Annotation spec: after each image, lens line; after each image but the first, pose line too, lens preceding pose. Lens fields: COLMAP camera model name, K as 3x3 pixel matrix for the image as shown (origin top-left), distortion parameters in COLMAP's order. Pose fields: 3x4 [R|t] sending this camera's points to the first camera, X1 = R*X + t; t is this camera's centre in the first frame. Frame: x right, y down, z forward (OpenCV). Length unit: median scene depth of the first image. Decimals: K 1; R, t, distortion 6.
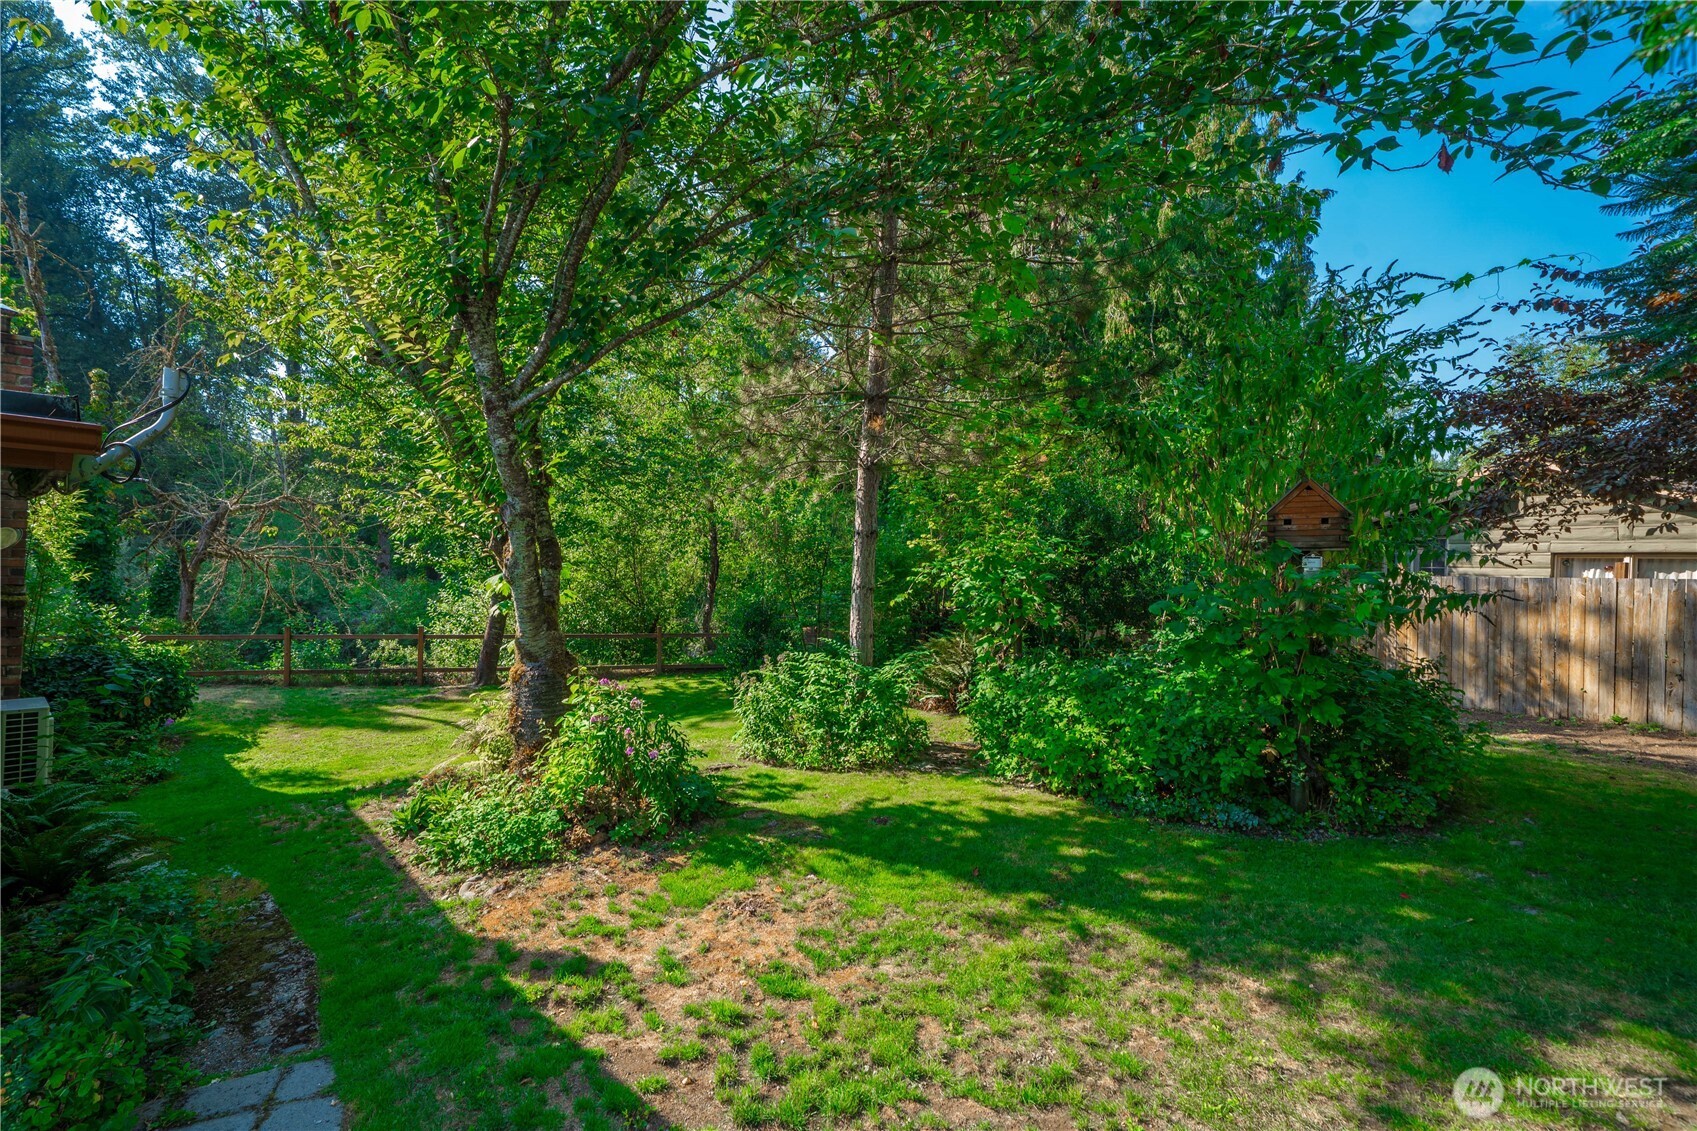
lens RADIAL K [[775.5, 0, 850.3], [0, 775.5, 592.5], [0, 0, 1]] dist [0.000631, 0.000042]
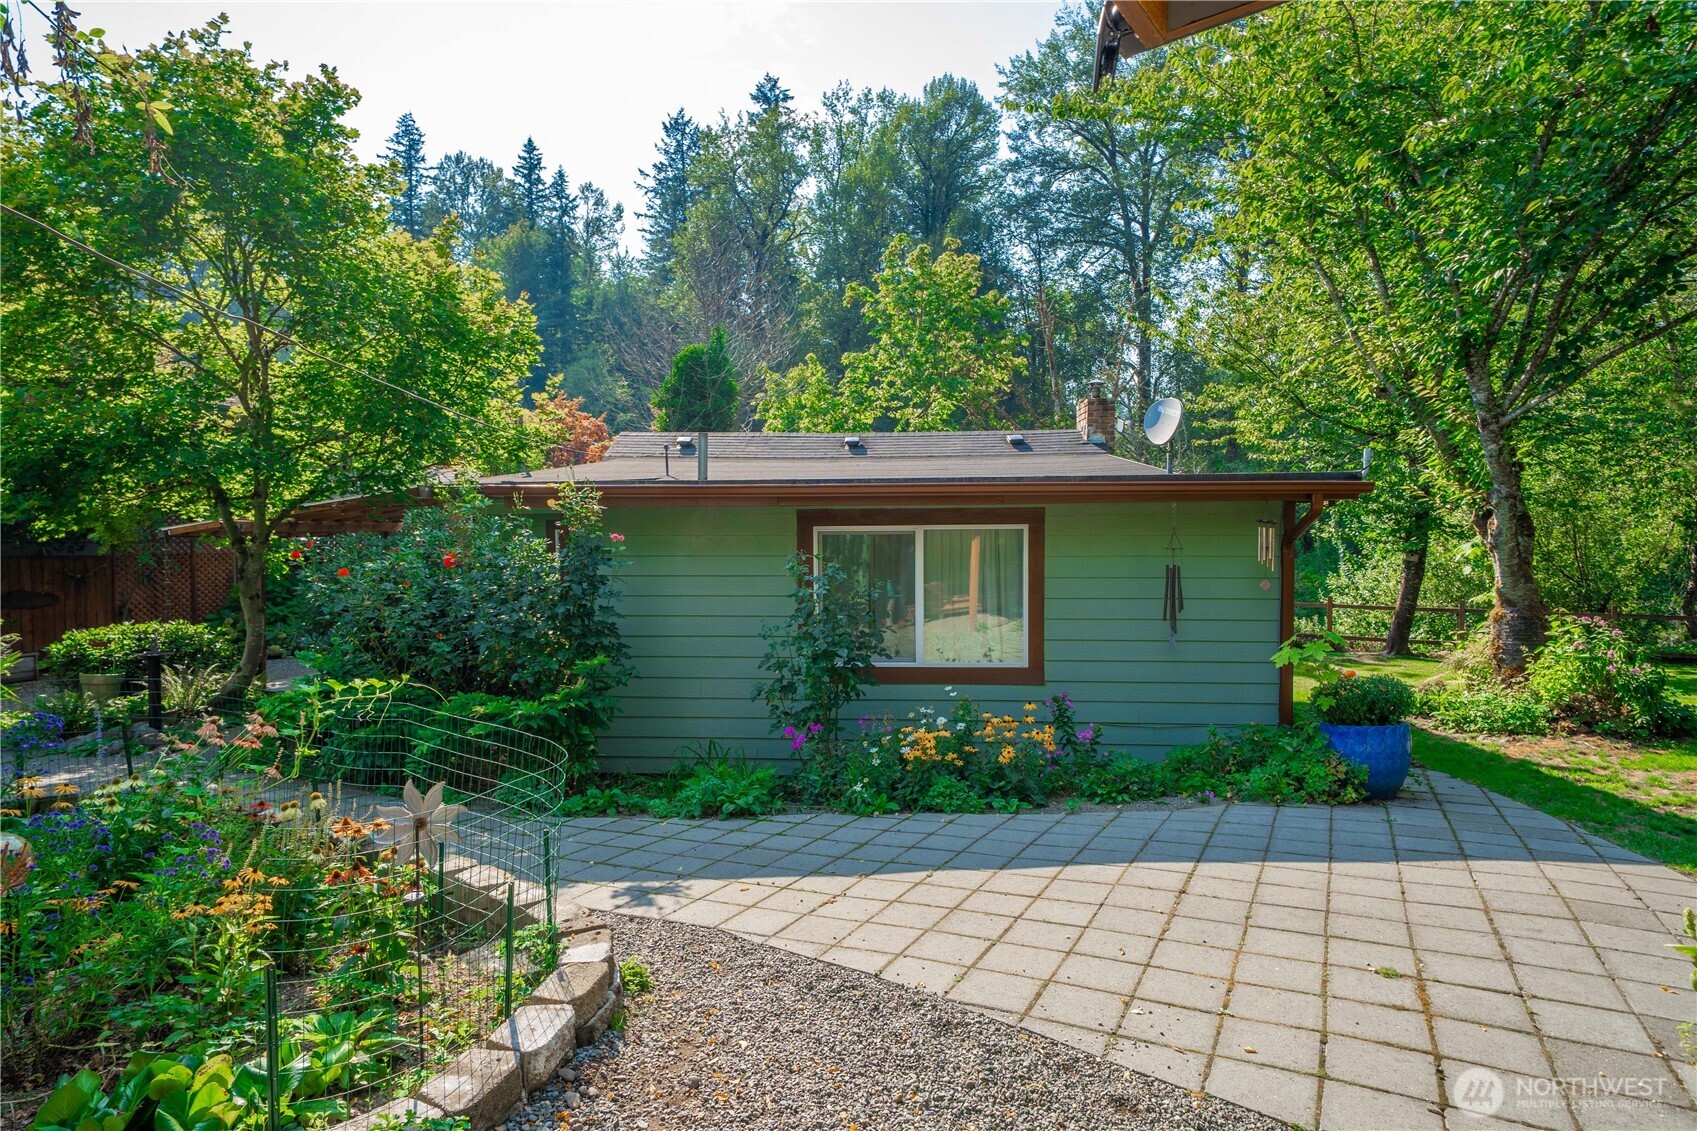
lens RADIAL K [[947.1, 0, 848.5], [0, 947.1, 565.5], [0, 0, 1]] dist [0.036114, -0.000467]
pose [[0.624286, 0.001082, -0.781195, 0.059848], [-0.008995, 0.999943, -0.005803, 0.013562], [0.781144, 0.010649, 0.624260, -0.321808]]
